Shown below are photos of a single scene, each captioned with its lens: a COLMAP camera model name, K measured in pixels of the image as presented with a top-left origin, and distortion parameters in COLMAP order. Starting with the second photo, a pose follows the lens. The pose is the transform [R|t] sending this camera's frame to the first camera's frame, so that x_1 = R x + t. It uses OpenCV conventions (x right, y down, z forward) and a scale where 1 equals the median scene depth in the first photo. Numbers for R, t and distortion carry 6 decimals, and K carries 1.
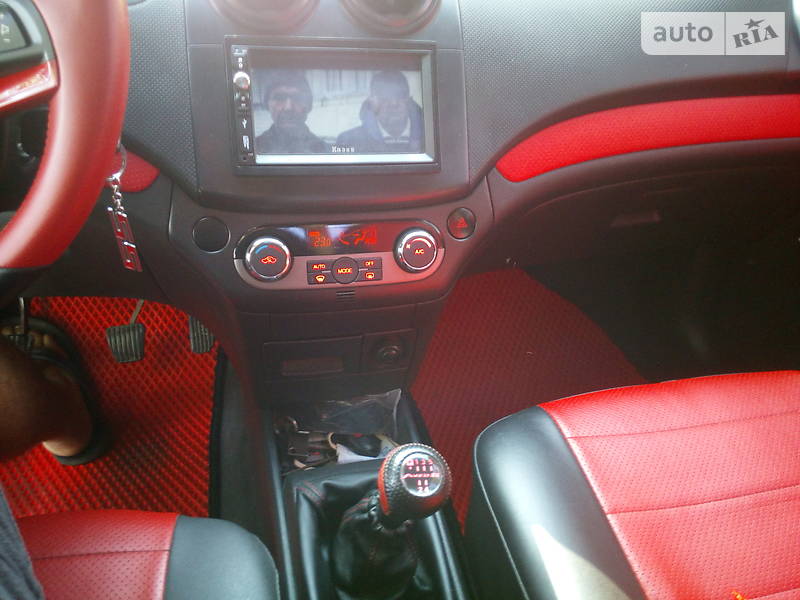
lens RADIAL K [[608.6, 0, 397.8], [0, 608.6, 301.4], [0, 0, 1]] dist [0.003016, -0.015422]
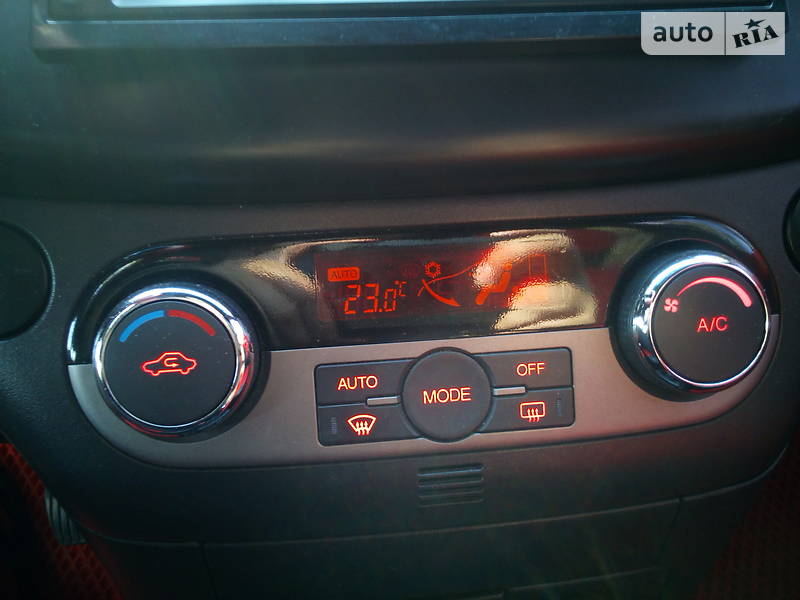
lens RADIAL K [[608.6, 0, 399.8], [0, 608.6, 300.7], [0, 0, 1]] dist [0.003016, -0.015422]
pose [[0.980387, -0.036928, -0.193590, -0.050818], [0.005194, 0.986788, -0.161933, -0.048325], [0.197012, 0.157751, 0.967626, 0.711109]]
